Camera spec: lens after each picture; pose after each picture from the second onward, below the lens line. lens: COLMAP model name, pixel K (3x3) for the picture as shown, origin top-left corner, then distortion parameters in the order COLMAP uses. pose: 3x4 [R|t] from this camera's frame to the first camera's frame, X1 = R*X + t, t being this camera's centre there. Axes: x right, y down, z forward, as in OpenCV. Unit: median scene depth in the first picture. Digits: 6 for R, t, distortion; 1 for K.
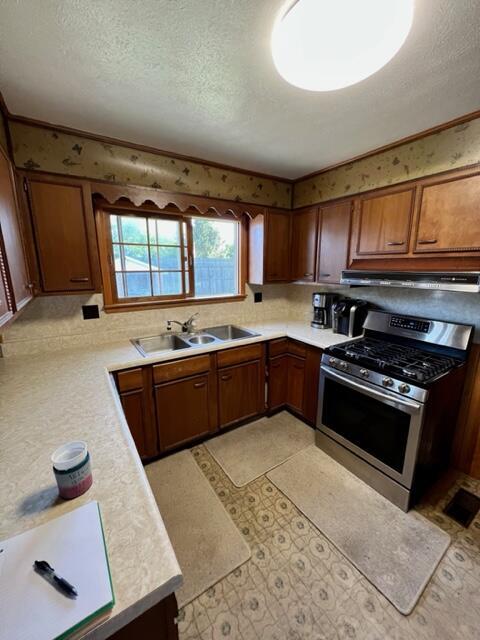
lens RADIAL K [[256.3, 0, 240.4], [0, 256.3, 318.8], [0, 0, 1]] dist [-0.002771, 0.001153]
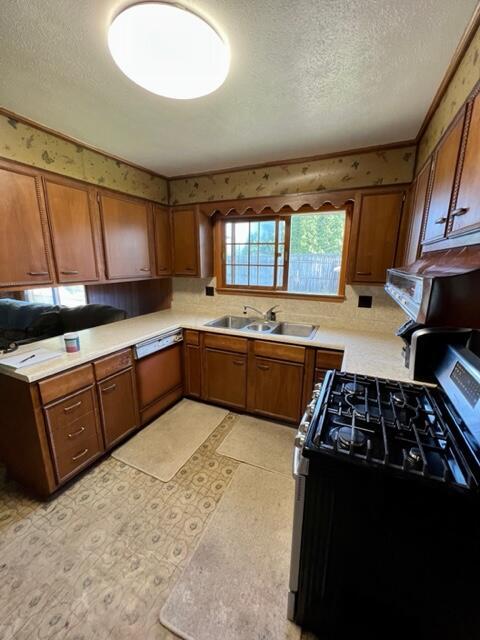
lens RADIAL K [[256.3, 0, 240.8], [0, 256.3, 319.2], [0, 0, 1]] dist [-0.002771, 0.001153]
pose [[0.535617, 0.195921, -0.821419, 0.775104], [-0.185774, 0.976222, 0.111708, -0.068649], [0.823774, 0.092766, 0.559278, 0.337613]]
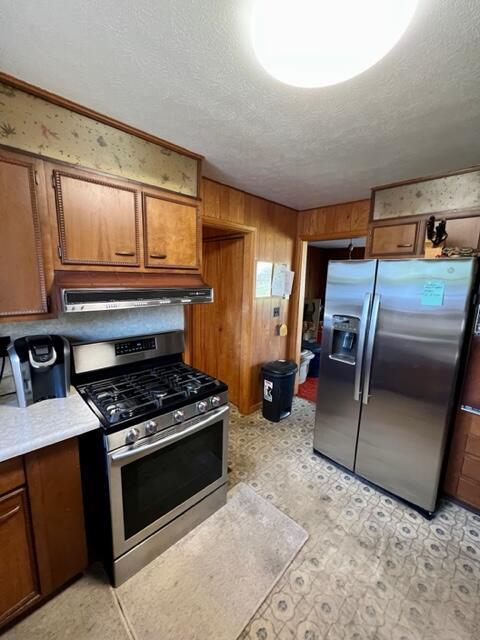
lens RADIAL K [[256.3, 0, 240.7], [0, 256.3, 319.3], [0, 0, 1]] dist [-0.002771, 0.001153]
pose [[-0.190651, -0.164298, 0.967811, -0.241048], [0.179219, 0.963499, 0.198871, -0.172279], [-0.965159, 0.211366, -0.154246, 0.737553]]
